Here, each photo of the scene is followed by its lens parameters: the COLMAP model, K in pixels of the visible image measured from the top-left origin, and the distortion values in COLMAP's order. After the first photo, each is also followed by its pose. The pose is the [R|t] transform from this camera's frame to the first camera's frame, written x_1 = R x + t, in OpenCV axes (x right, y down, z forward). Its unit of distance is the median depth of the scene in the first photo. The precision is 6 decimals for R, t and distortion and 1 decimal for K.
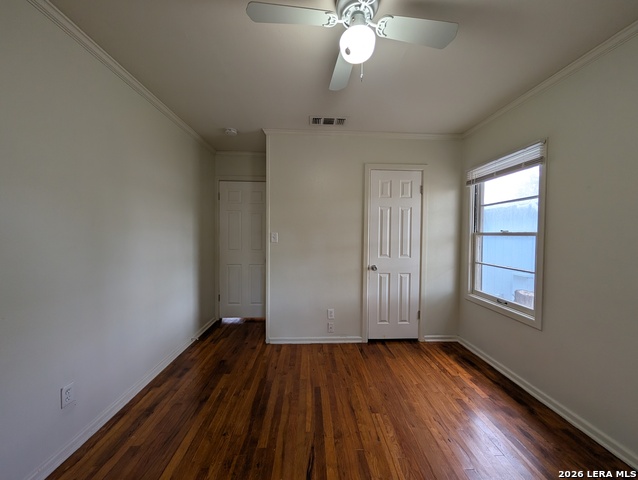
lens RADIAL K [[241.5, 0, 323.4], [0, 241.5, 243.2], [0, 0, 1]] dist [0.000182, 0.000463]
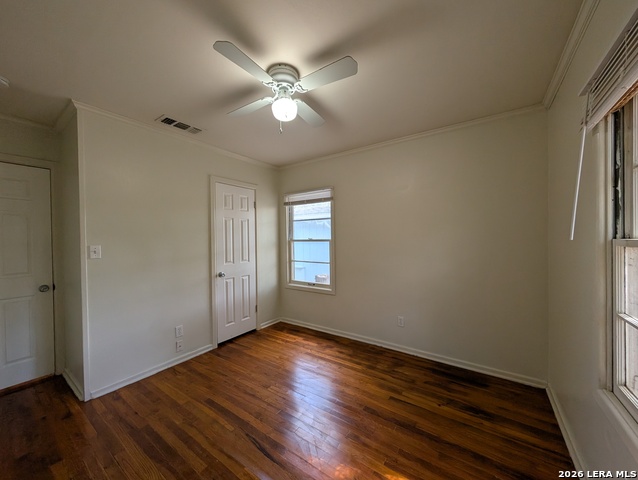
lens RADIAL K [[241.5, 0, 319.4], [0, 241.5, 244.3], [0, 0, 1]] dist [0.000182, 0.000463]
pose [[0.605843, -0.037242, 0.794712, -0.411515], [0.046526, 0.998853, 0.011340, -0.025390], [-0.794223, 0.030104, 0.606880, 0.009480]]
